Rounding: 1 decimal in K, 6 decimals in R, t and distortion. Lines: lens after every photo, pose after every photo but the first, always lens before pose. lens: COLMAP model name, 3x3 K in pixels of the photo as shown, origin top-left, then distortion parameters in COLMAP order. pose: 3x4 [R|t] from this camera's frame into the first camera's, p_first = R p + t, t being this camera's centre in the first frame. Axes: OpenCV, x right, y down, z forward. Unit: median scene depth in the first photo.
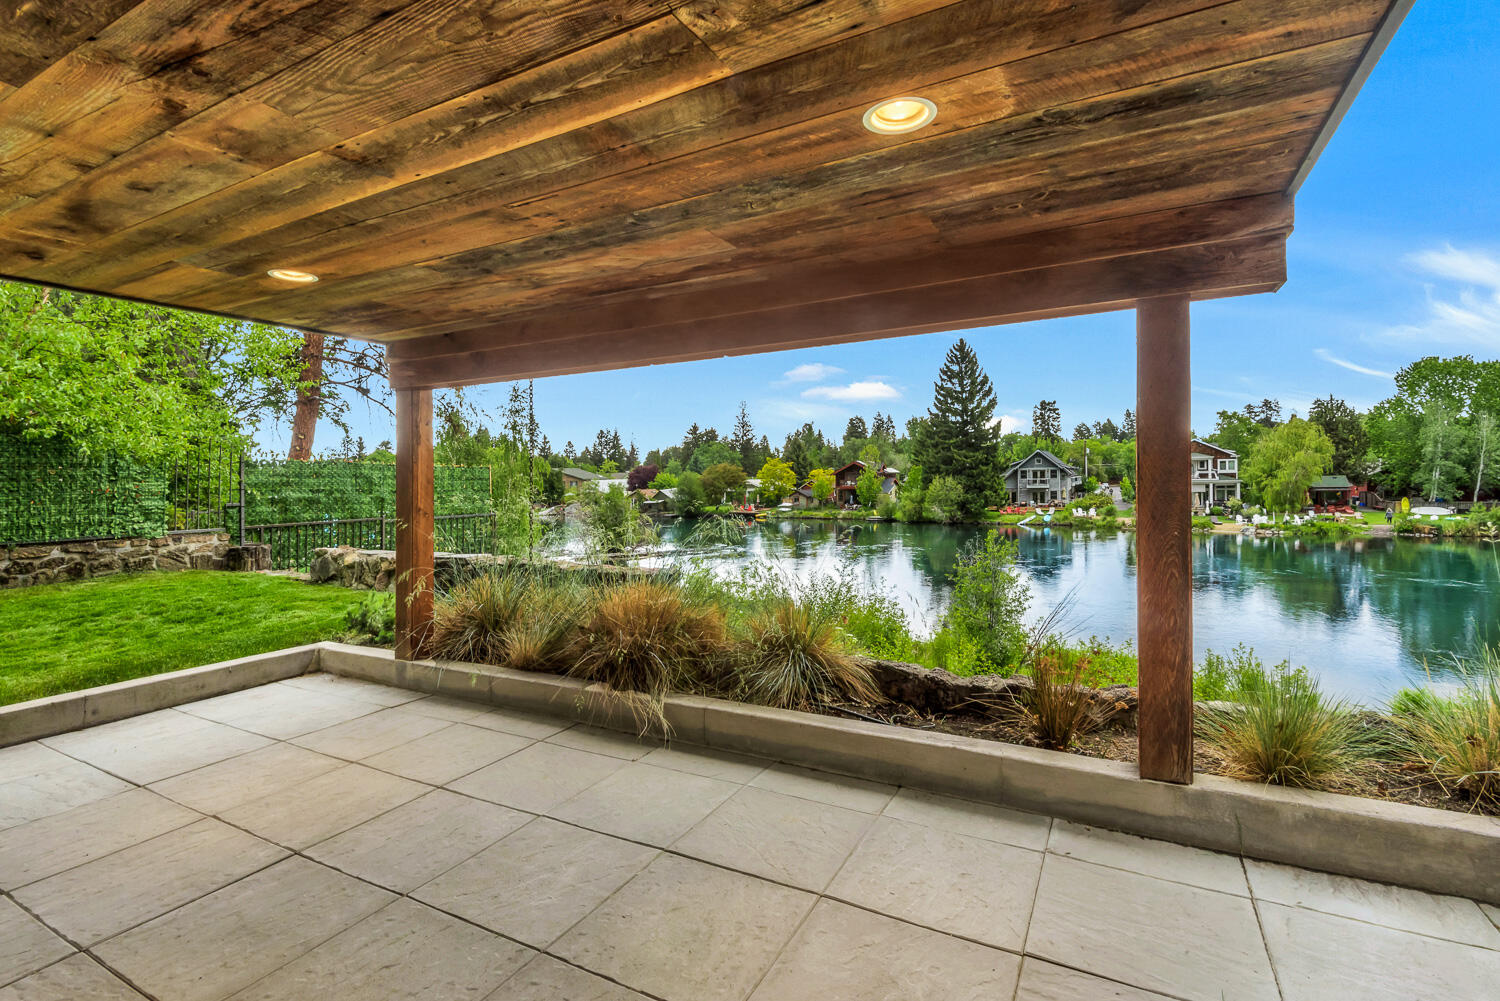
lens RADIAL K [[706.2, 0, 745.4], [0, 706.2, 479.0], [0, 0, 1]] dist [0.003521, -0.009936]
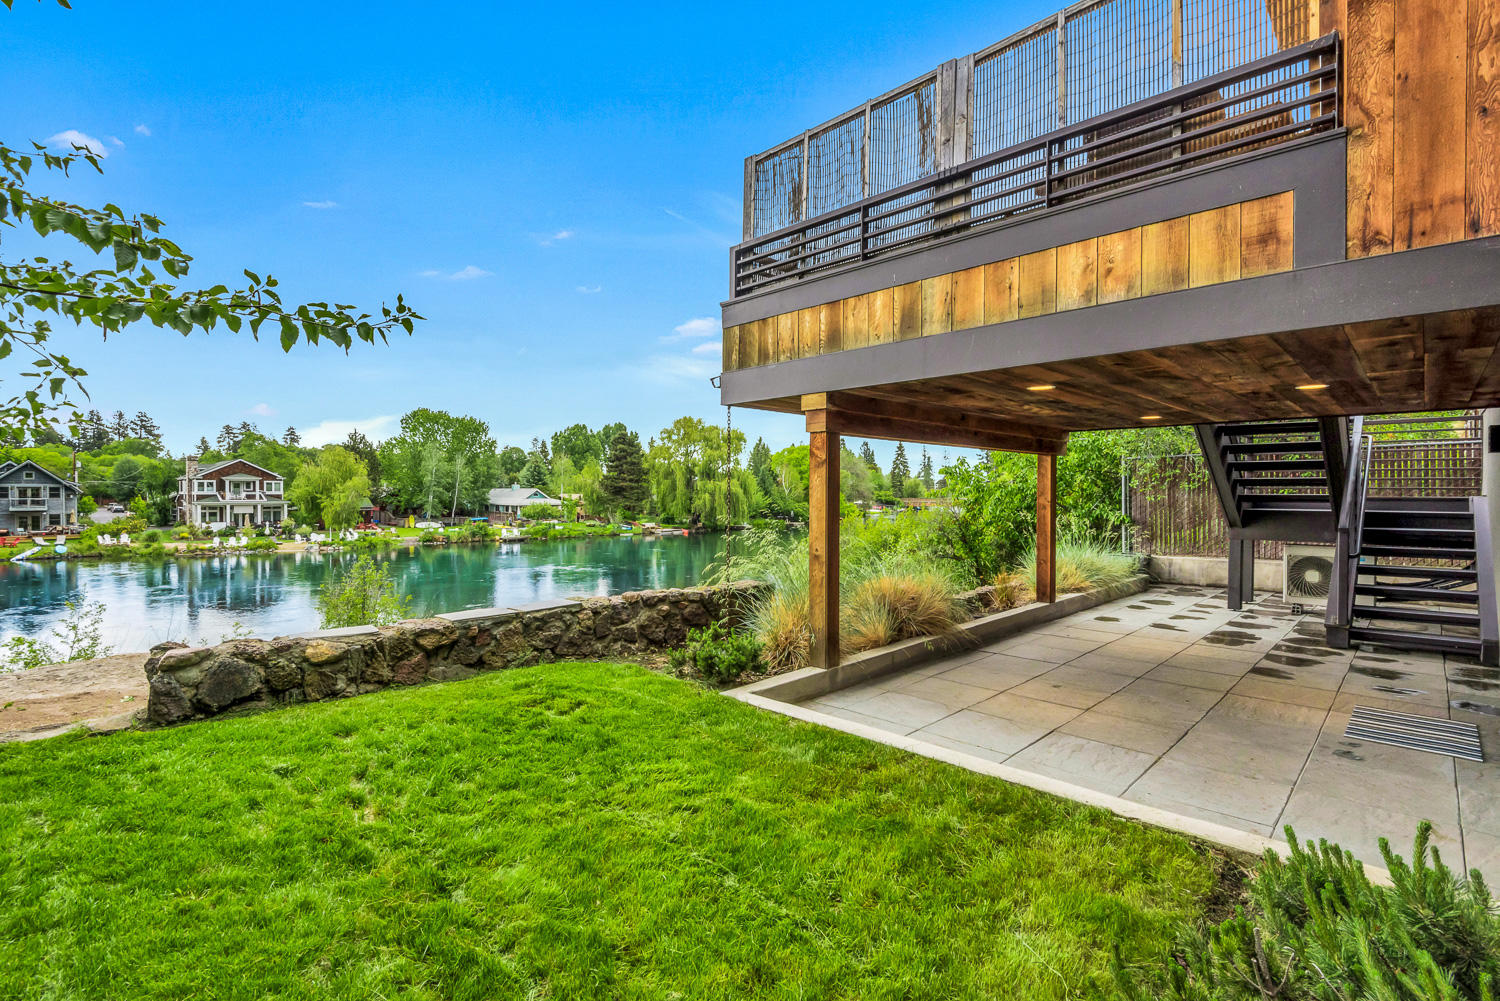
lens RADIAL K [[684.2, 0, 750.0], [0, 684.2, 500.5], [0, 0, 1]] dist [0.027262, -0.020486]
pose [[0.284764, 0.003854, 0.958590, -0.106713], [-0.005366, 0.999983, -0.002427, -0.001115], [-0.958583, -0.004452, 0.284780, 0.053478]]
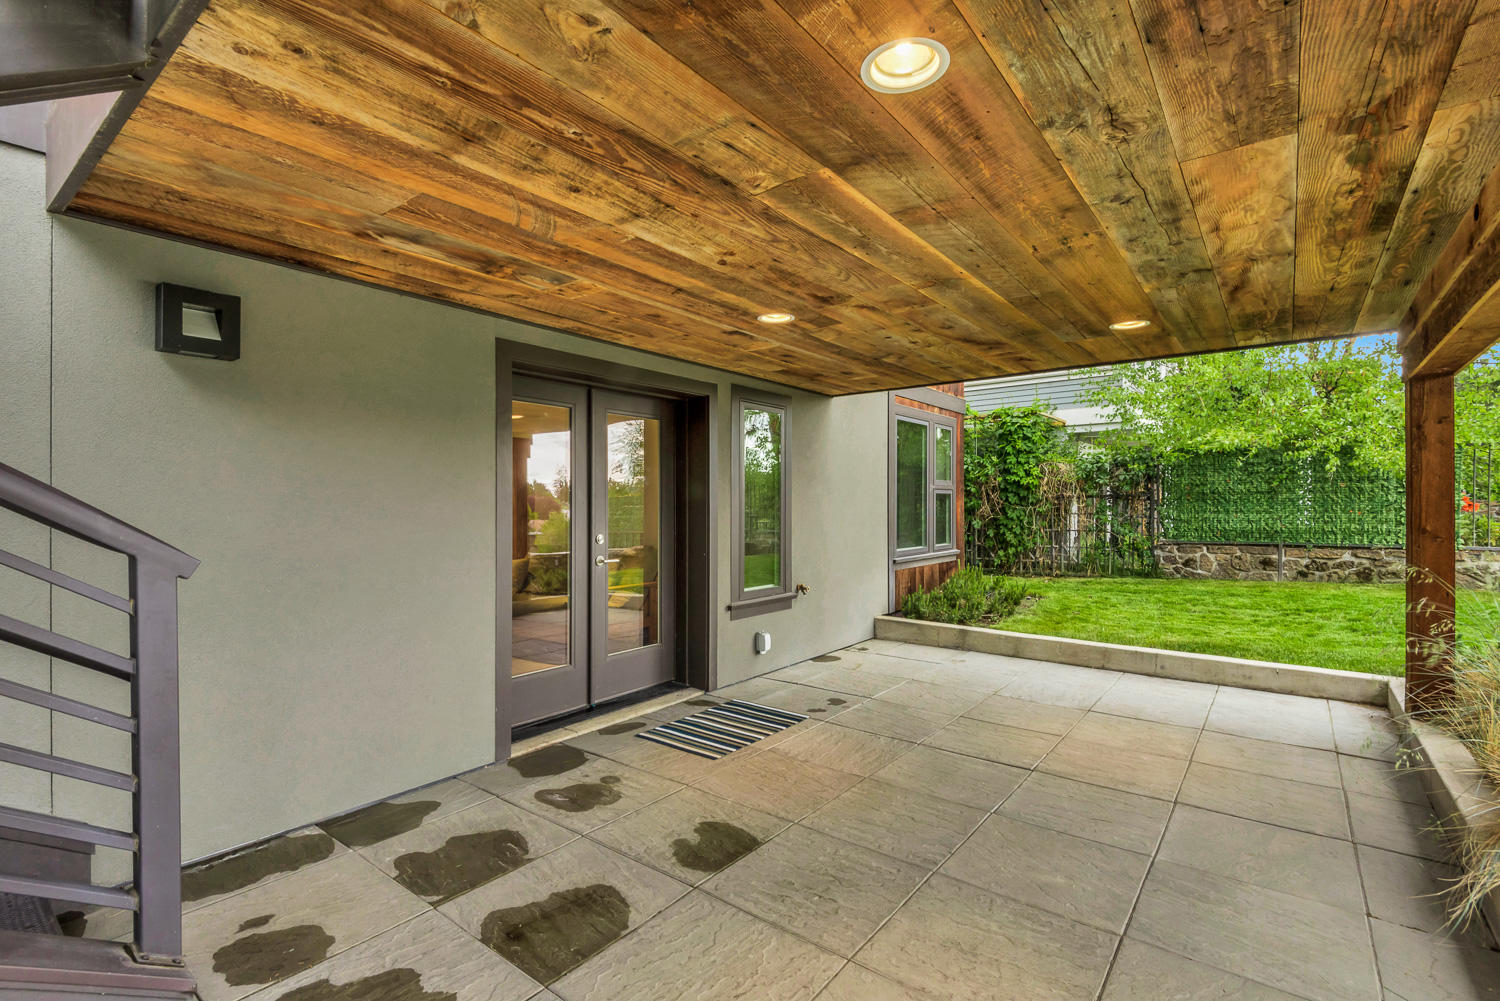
lens RADIAL K [[684.2, 0, 750.0], [0, 684.2, 500.5], [0, 0, 1]] dist [0.027262, -0.020486]
pose [[-0.175061, 0.013007, -0.984472, 0.027999], [0.006055, 0.999908, 0.012134, -0.000386], [0.984539, -0.003837, -0.175124, 0.025521]]
